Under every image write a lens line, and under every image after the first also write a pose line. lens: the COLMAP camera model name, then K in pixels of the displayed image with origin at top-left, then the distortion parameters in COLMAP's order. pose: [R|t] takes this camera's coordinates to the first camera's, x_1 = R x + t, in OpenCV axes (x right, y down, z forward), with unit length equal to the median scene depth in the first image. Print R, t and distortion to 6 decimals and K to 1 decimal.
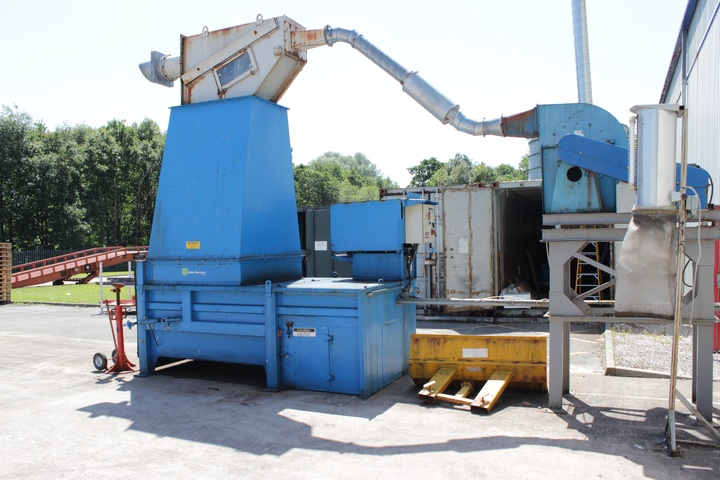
lens RADIAL K [[597.9, 0, 359.8], [0, 597.9, 240.1], [0, 0, 1]] dist [-0.134727, 0.058546]
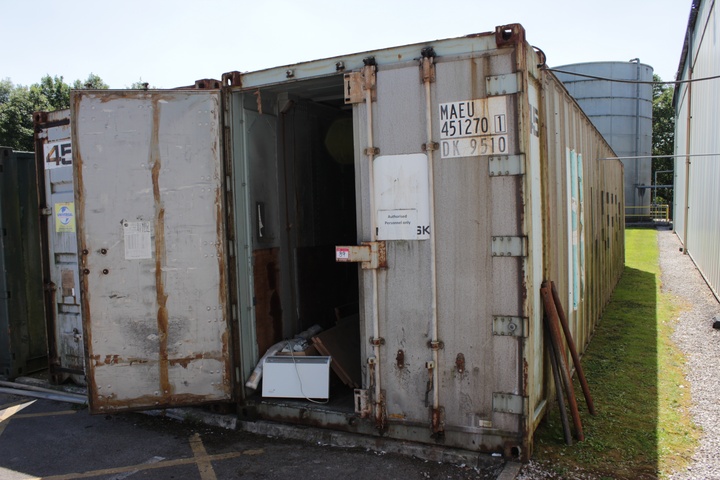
lens RADIAL K [[597.9, 0, 358.7], [0, 597.9, 244.1], [0, 0, 1]] dist [-0.134727, 0.058546]
pose [[0.998973, -0.007461, -0.044683, 0.329776], [0.010120, 0.998173, 0.059567, -0.009437], [0.044157, -0.059958, 0.997224, 0.622277]]
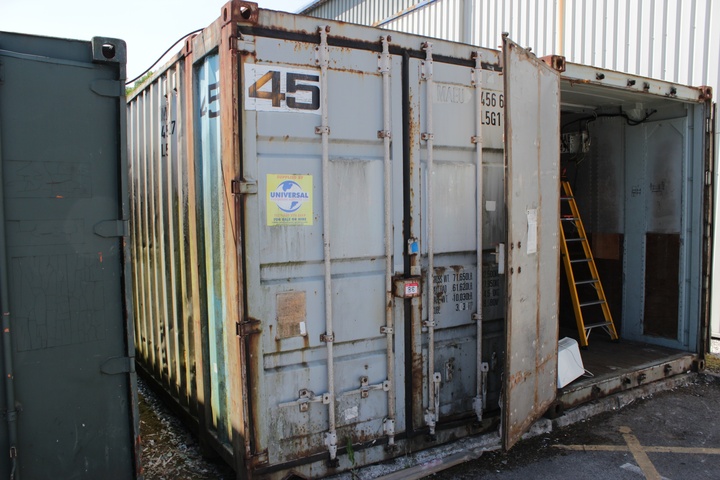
lens RADIAL K [[597.9, 0, 355.6], [0, 597.9, 237.8], [0, 0, 1]] dist [-0.134727, 0.058546]
pose [[0.569202, -0.030194, 0.821643, -0.152288], [-0.009103, 0.999033, 0.043019, 0.000152], [-0.822147, -0.031966, 0.568377, 0.905801]]
